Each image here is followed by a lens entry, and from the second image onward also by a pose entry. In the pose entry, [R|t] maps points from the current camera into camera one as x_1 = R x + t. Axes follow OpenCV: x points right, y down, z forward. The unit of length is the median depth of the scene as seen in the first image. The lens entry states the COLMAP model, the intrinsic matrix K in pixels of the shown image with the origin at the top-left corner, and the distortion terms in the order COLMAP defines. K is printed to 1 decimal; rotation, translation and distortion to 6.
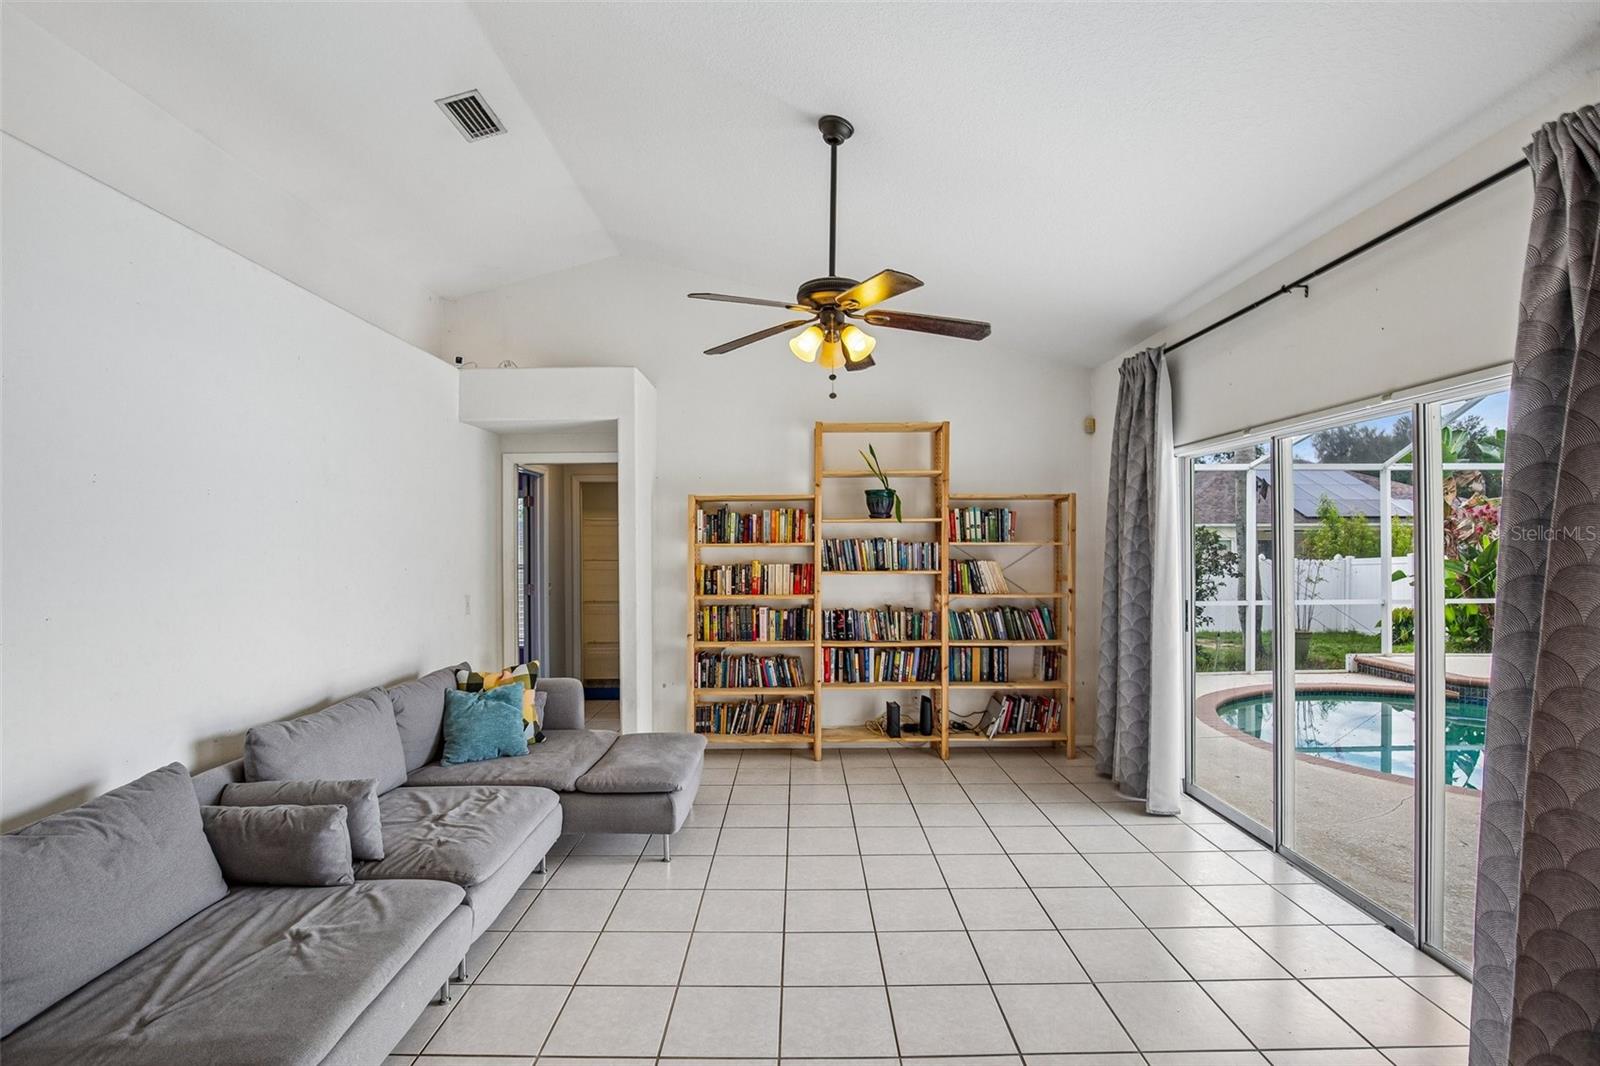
lens RADIAL K [[733.3, 0, 805.7], [0, 733.3, 540.5], [0, 0, 1]] dist [-0.027821, 0.000393]
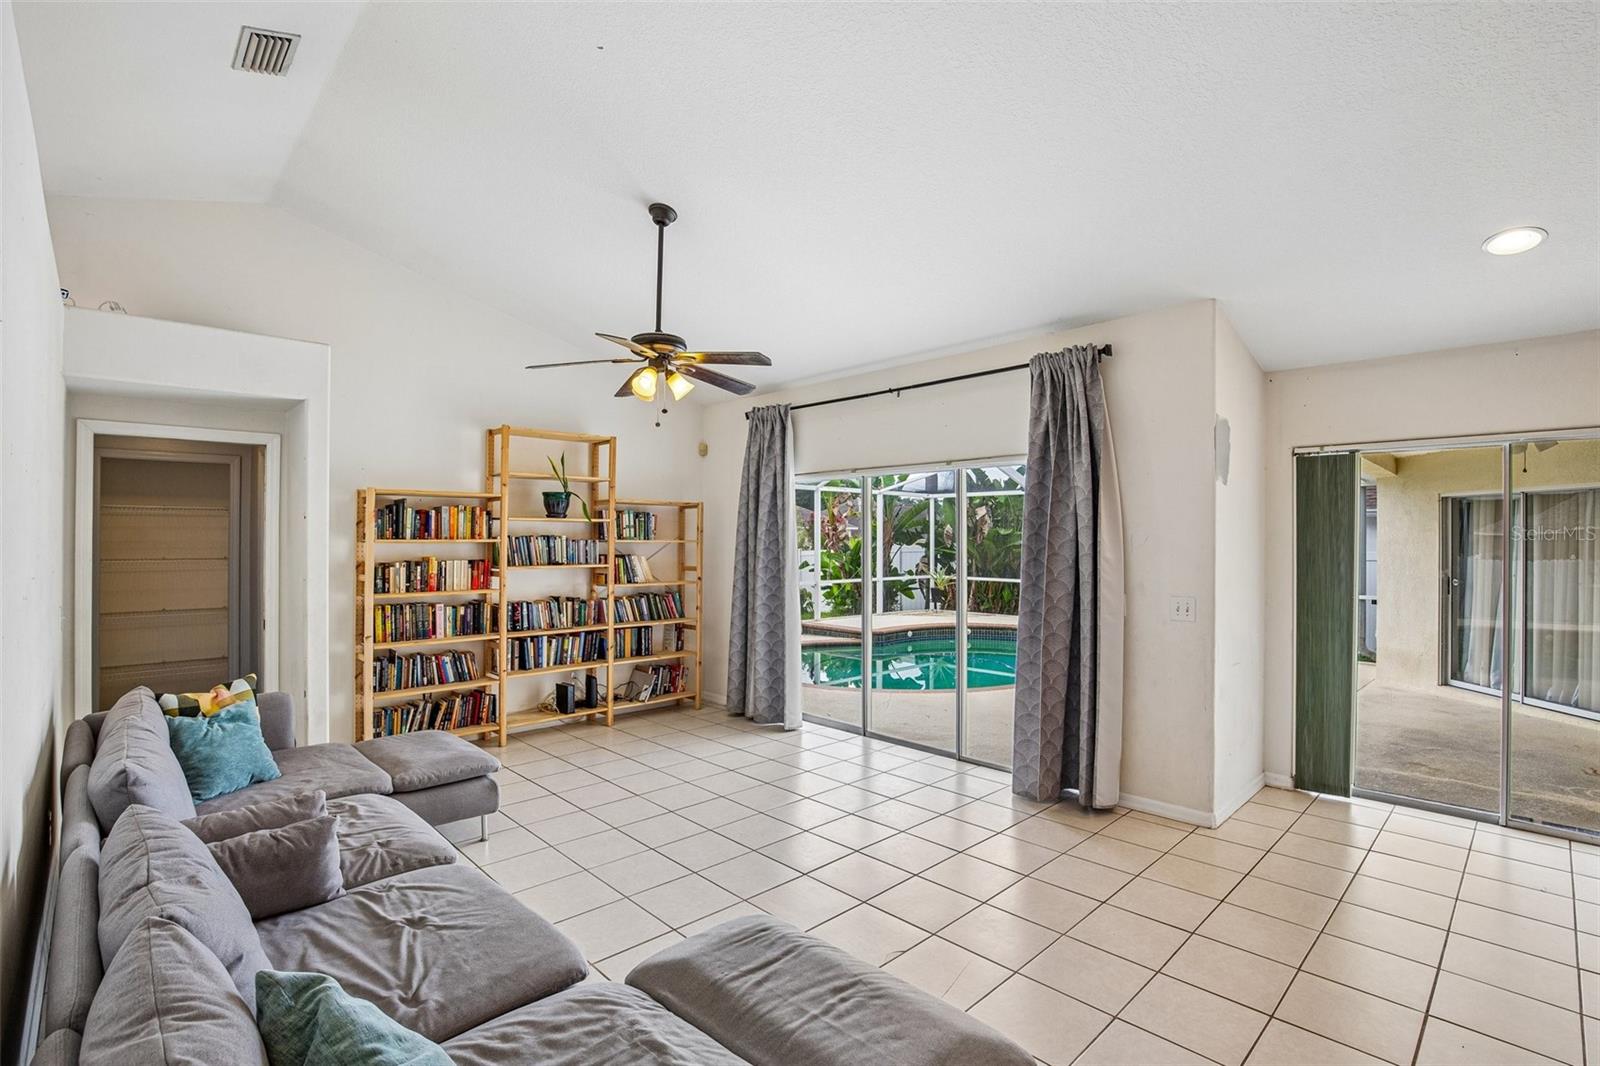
lens RADIAL K [[733.4, 0, 795.9], [0, 733.4, 533.3], [0, 0, 1]] dist [-0.031970, 0.000085]
pose [[0.725326, 0.012643, 0.688289, -0.389339], [-0.009400, 0.999920, -0.008461, -0.000788], [-0.688341, -0.000333, 0.725387, -0.048632]]
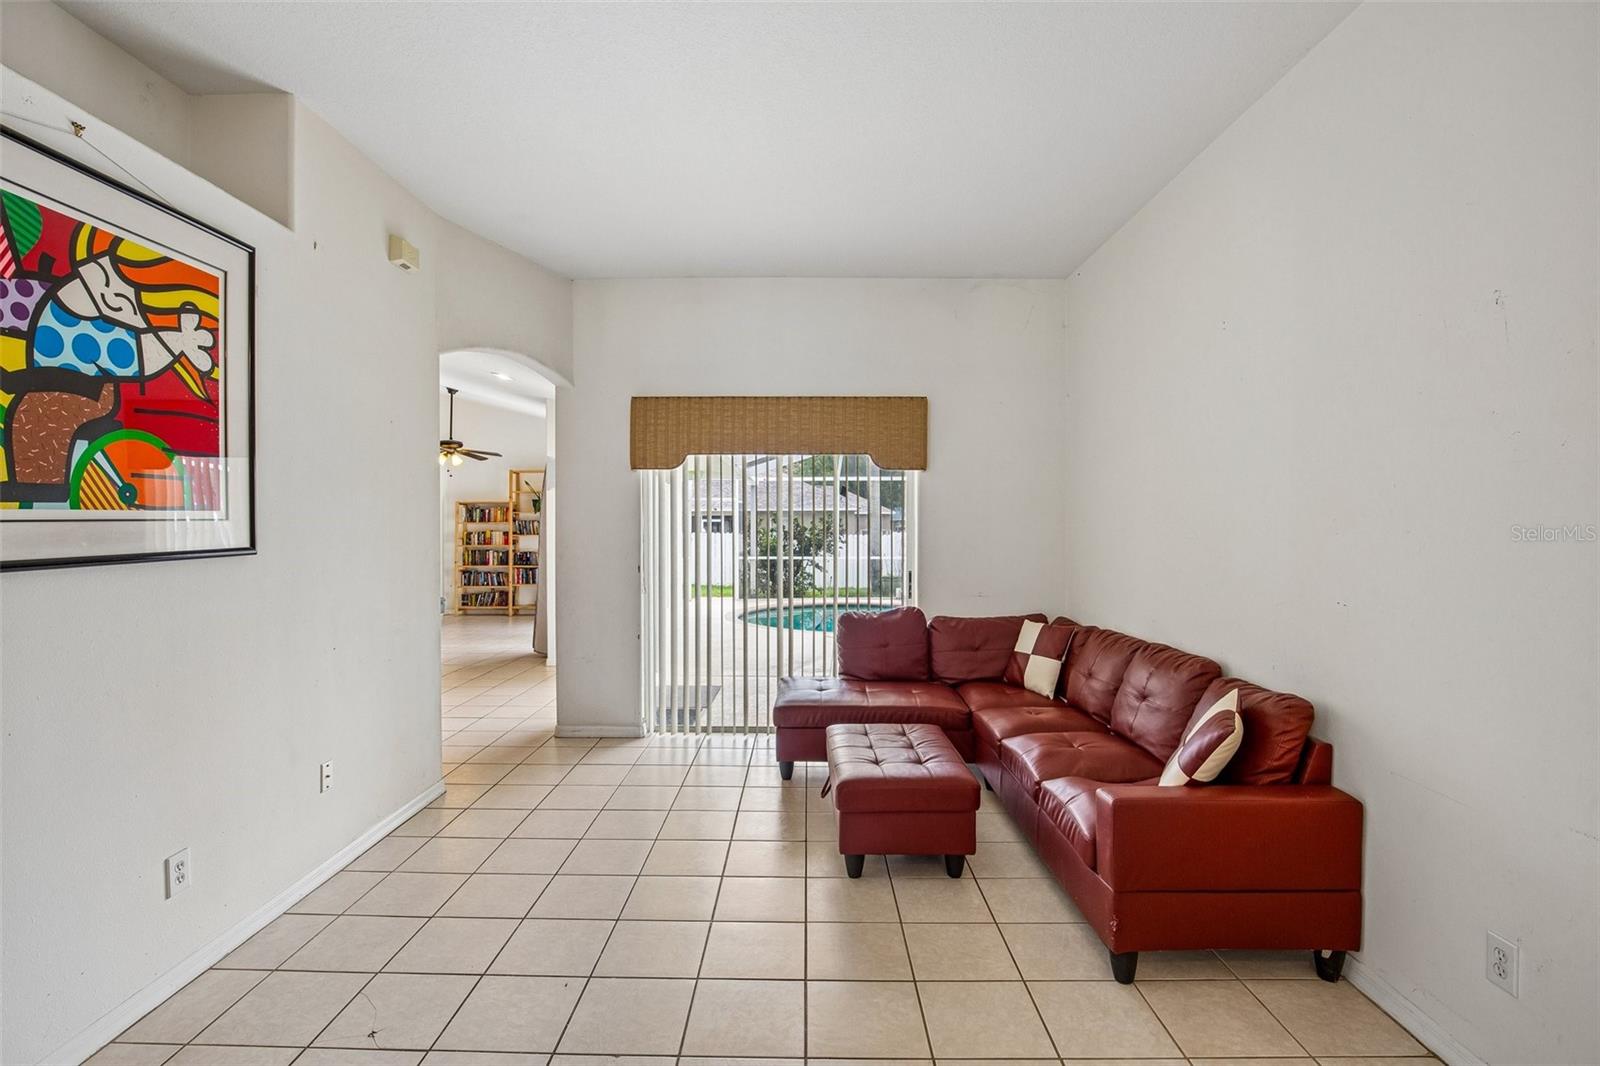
lens RADIAL K [[743.1, 0, 799.5], [0, 743.1, 528.0], [0, 0, 1]] dist [-0.016310, 0.000835]
pose [[0.999818, 0.001115, -0.019056, 0.941480], [-0.000865, 0.999913, 0.013143, -0.009624], [0.019069, -0.013125, 0.999732, -1.274510]]
